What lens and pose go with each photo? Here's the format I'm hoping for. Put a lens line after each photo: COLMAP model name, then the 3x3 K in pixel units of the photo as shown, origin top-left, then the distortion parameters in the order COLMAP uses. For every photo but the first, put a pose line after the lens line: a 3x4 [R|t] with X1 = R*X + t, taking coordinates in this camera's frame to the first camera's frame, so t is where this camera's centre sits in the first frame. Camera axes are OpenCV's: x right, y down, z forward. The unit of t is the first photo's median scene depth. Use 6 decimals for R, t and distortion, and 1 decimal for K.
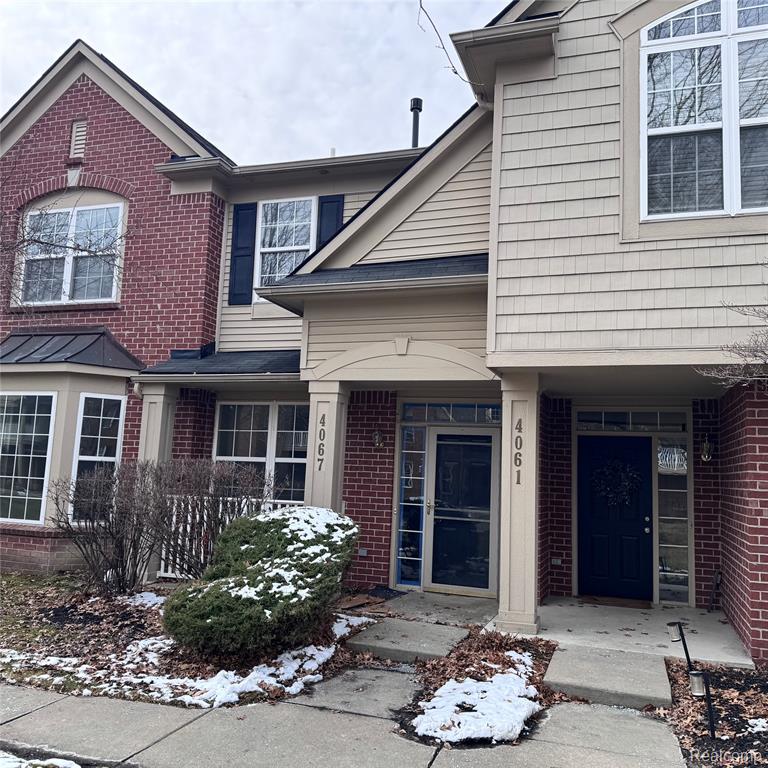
lens RADIAL K [[710.2, 0, 384.5], [0, 710.2, 386.3], [0, 0, 1]] dist [0.045790, 0.000000]
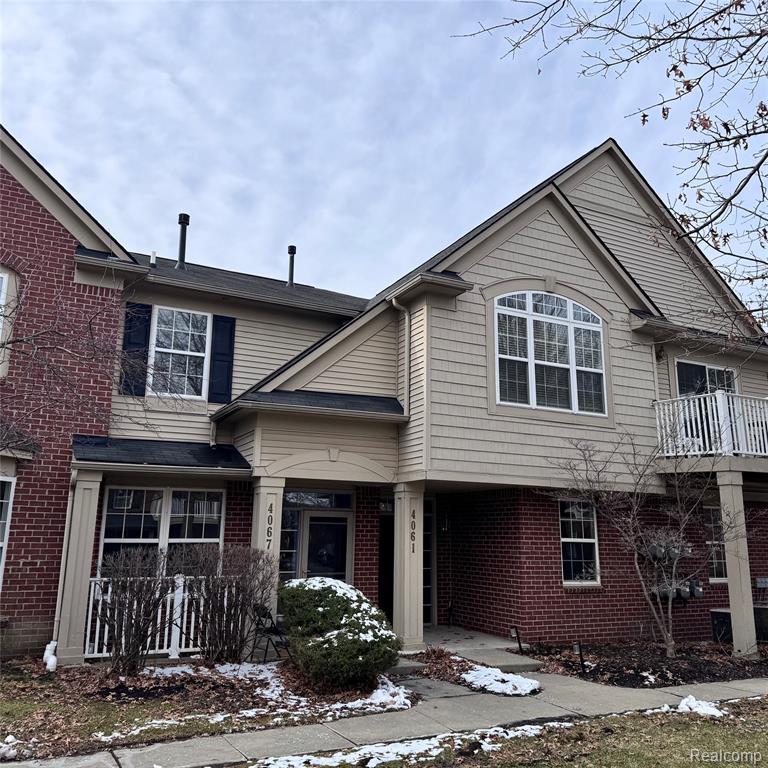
lens RADIAL K [[710.2, 0, 387.5], [0, 710.2, 379.4], [0, 0, 1]] dist [0.045790, 0.000000]
pose [[0.691125, 0.129806, 0.710983, -0.920195], [-0.067786, 0.991045, -0.115044, -0.051161], [-0.719550, 0.031315, 0.693734, -0.052736]]
